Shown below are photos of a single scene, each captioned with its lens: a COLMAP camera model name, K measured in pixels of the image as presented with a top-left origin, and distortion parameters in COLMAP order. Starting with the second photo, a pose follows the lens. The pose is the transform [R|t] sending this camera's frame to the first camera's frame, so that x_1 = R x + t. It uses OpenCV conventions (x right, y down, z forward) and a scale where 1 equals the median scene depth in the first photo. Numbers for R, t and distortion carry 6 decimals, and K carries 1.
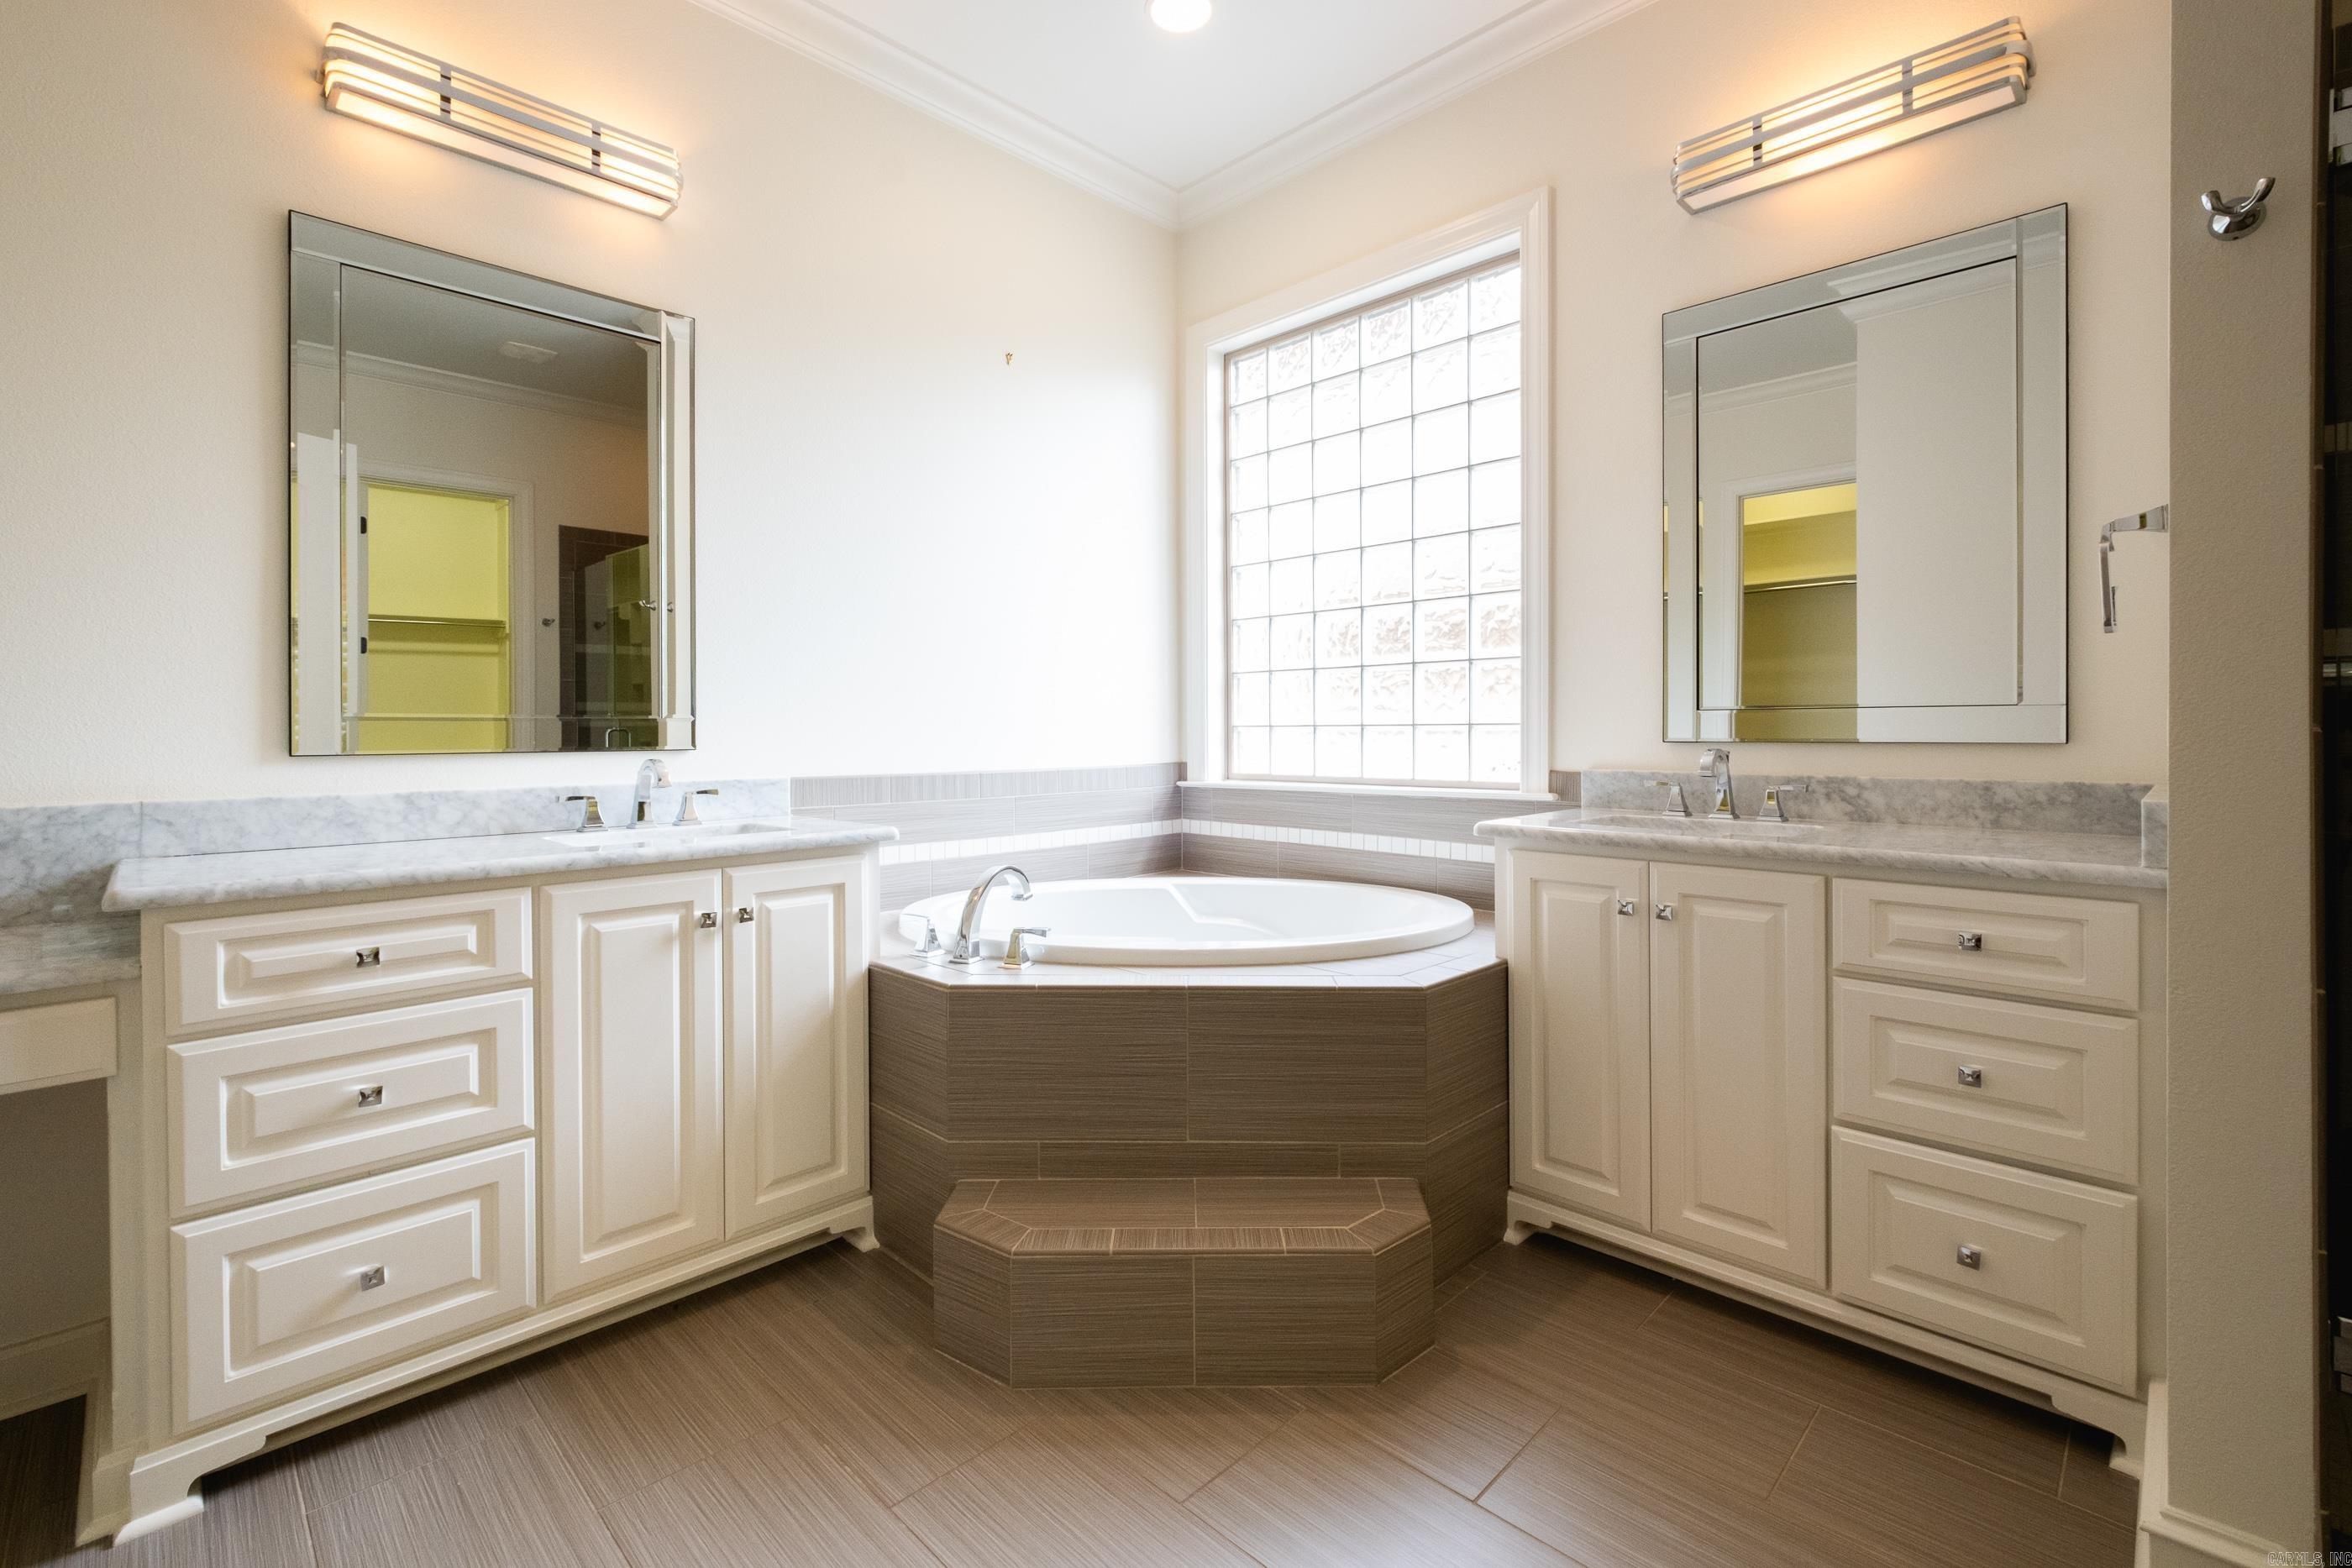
lens RADIAL K [[1020.3, 0, 1153.9], [0, 1020.3, 731.6], [0, 0, 1]] dist [0.008682, -0.003674]
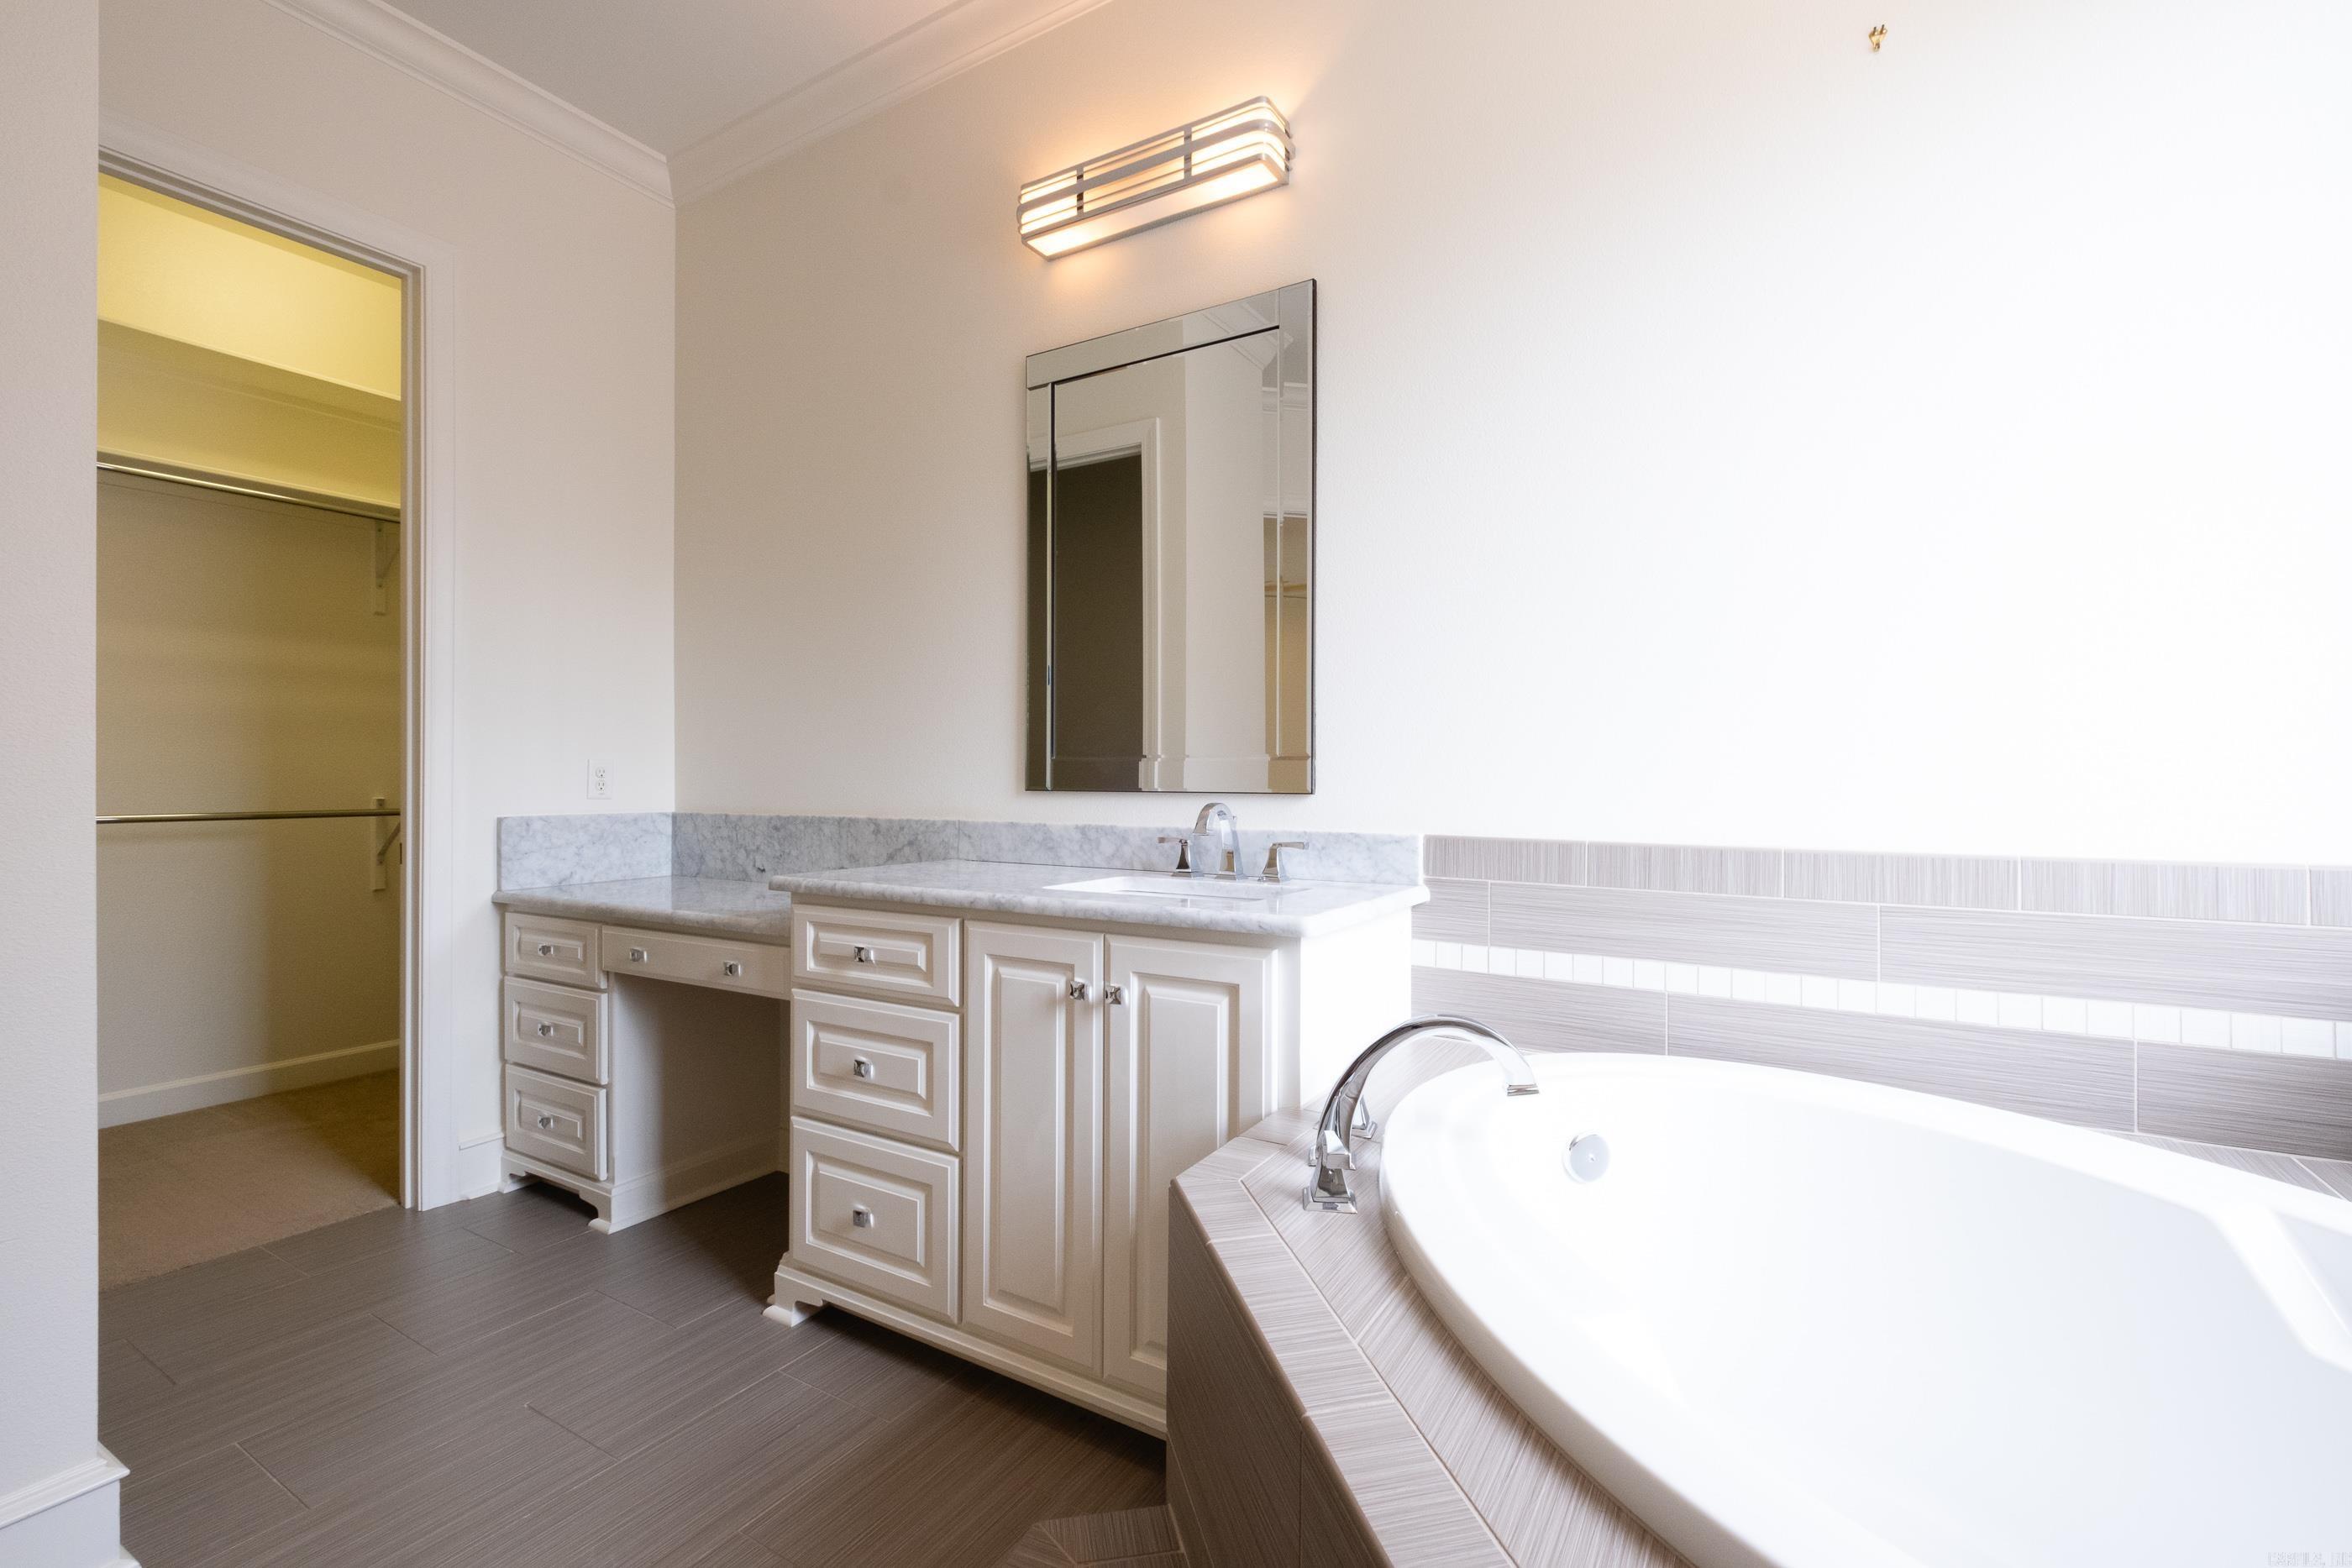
lens RADIAL K [[1020.3, 0, 1181.3], [0, 1020.3, 769.1], [0, 0, 1]] dist [0.008682, -0.003674]
pose [[0.257020, 0.001681, -0.966405, 0.381855], [-0.004439, 0.999990, 0.000558, -0.002793], [0.966396, 0.004147, 0.257025, 0.788093]]
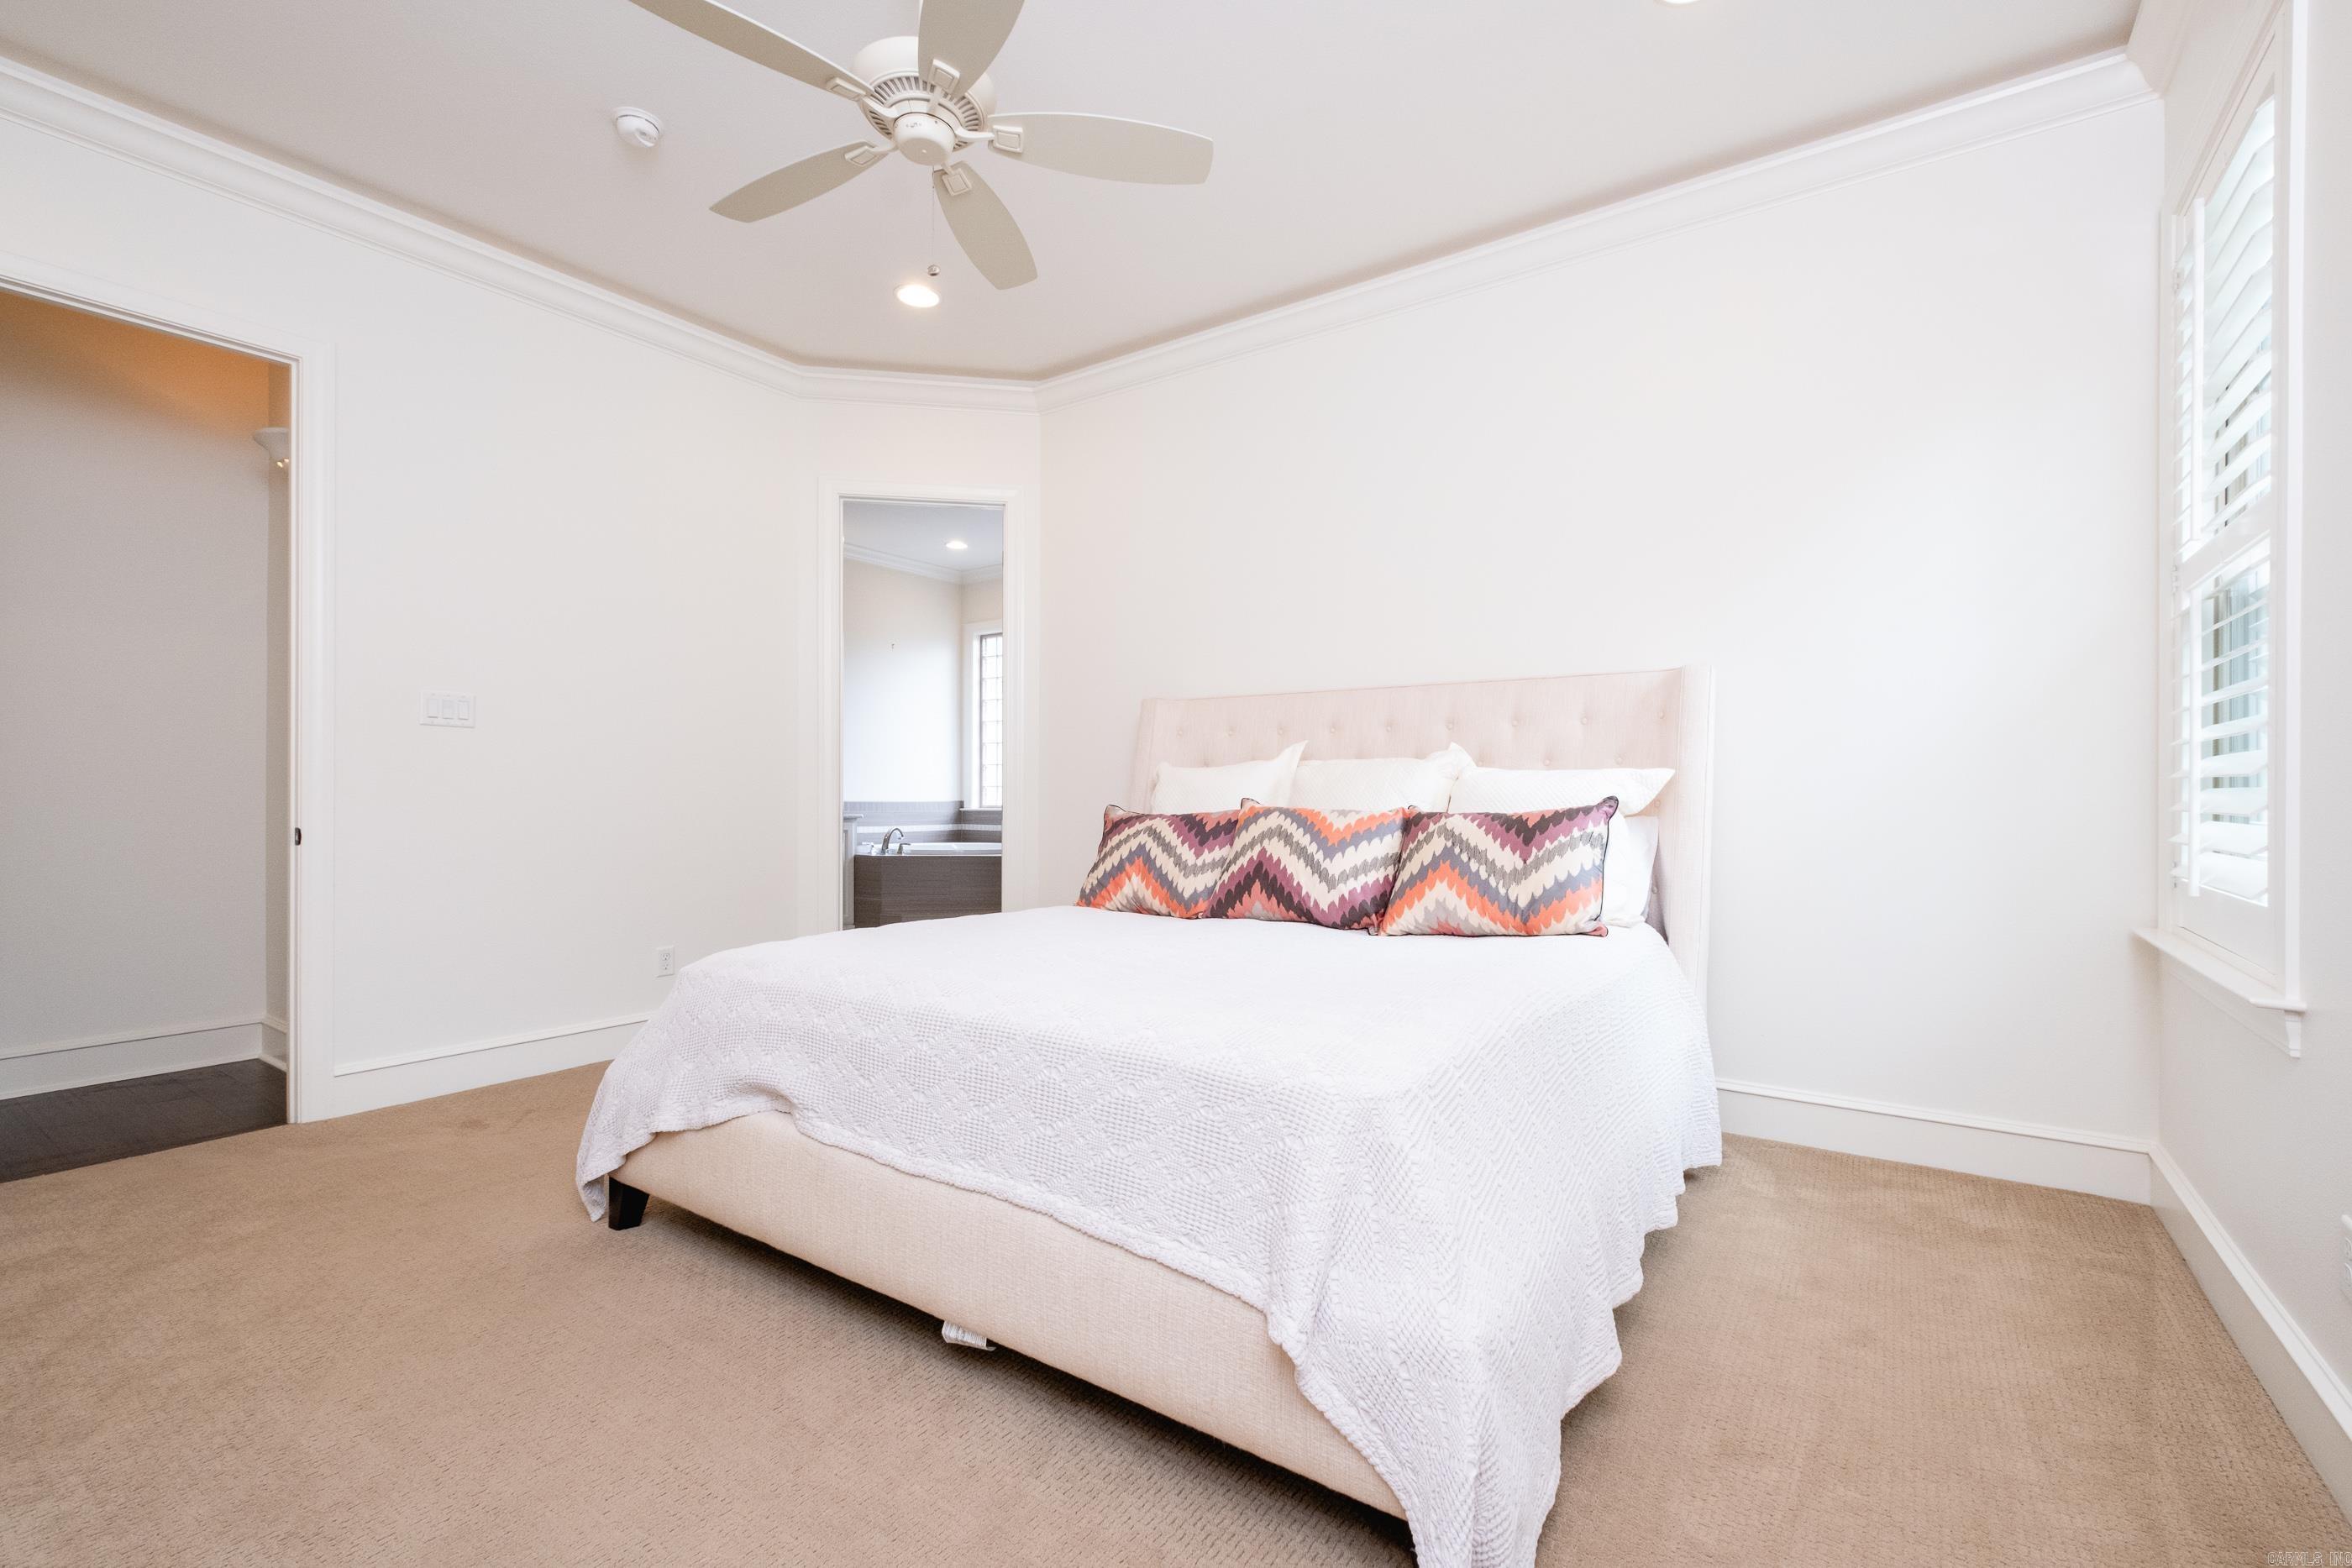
lens RADIAL K [[1020.3, 0, 1179.7], [0, 1020.3, 796.8], [0, 0, 1]] dist [0.008682, -0.003674]
pose [[0.983285, 0.008517, 0.181876, 0.162855], [-0.007690, 0.999957, -0.005255, 0.049196], [-0.181912, 0.003768, 0.983308, -2.540553]]
